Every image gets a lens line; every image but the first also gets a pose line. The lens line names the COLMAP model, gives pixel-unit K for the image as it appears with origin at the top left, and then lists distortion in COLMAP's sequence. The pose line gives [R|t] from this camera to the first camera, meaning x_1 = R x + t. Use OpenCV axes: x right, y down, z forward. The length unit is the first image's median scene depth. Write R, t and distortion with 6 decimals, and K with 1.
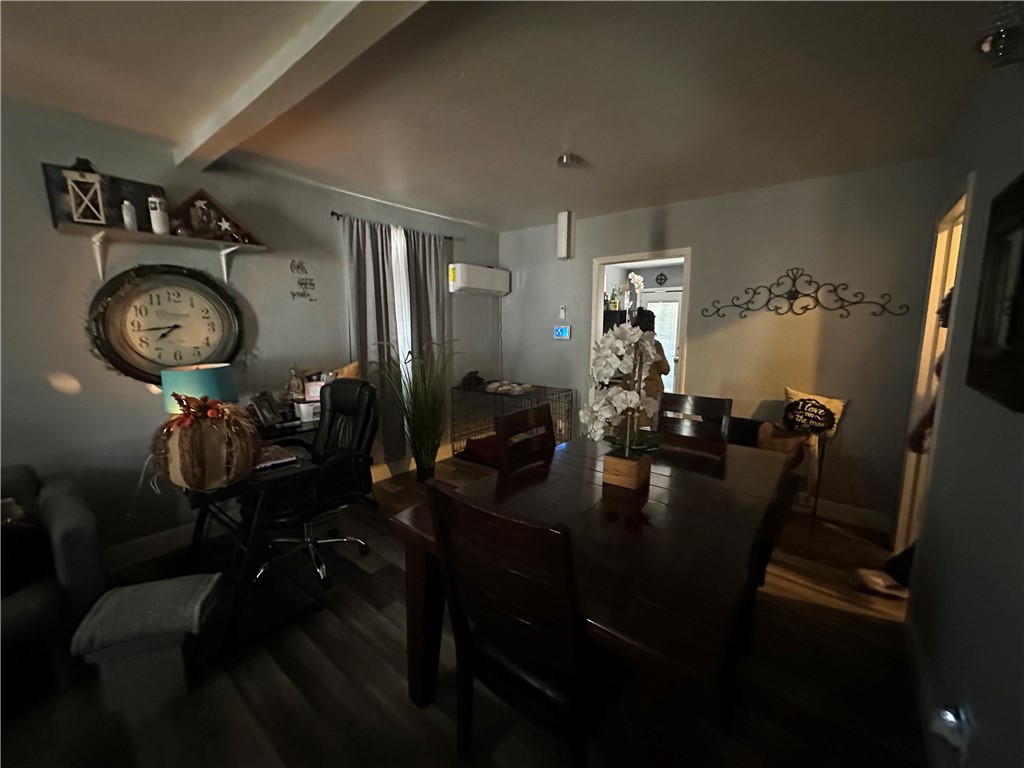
lens RADIAL K [[407.0, 0, 510.8], [0, 407.0, 384.8], [0, 0, 1]] dist [0.004295, 0.000339]
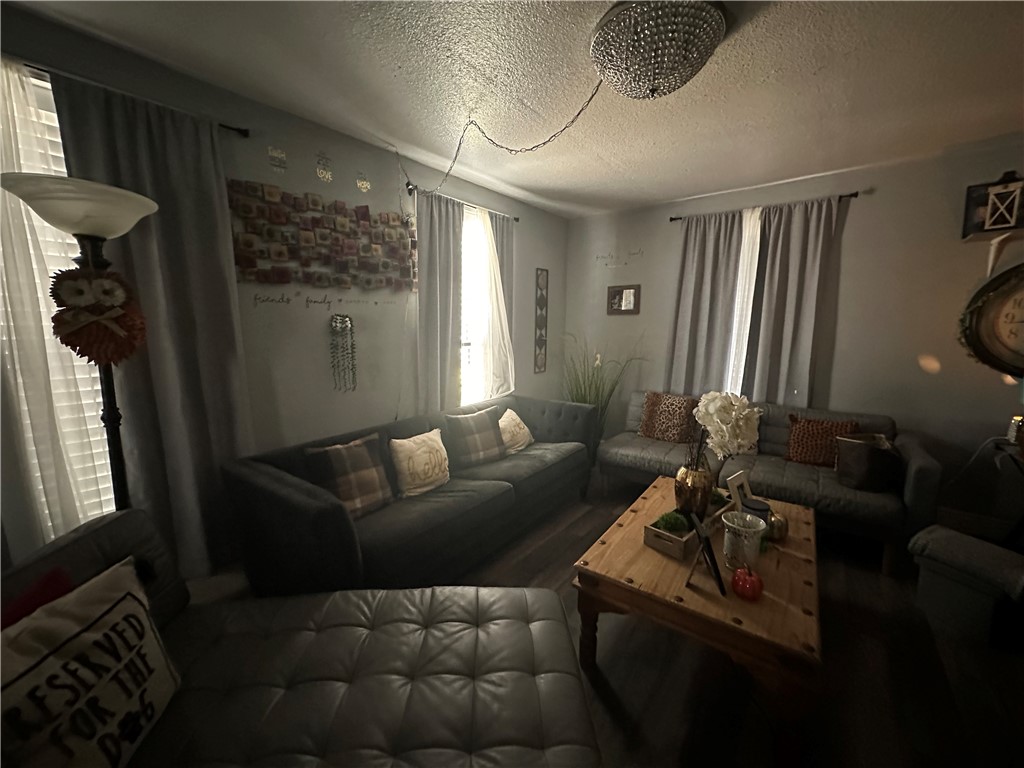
lens RADIAL K [[407.0, 0, 508.0], [0, 407.0, 382.4], [0, 0, 1]] dist [0.004295, 0.000339]
pose [[0.018893, 0.153995, -0.987891, 0.135093], [-0.146006, 0.977900, 0.149645, 0.051684], [0.989103, 0.141411, 0.040960, -0.317340]]
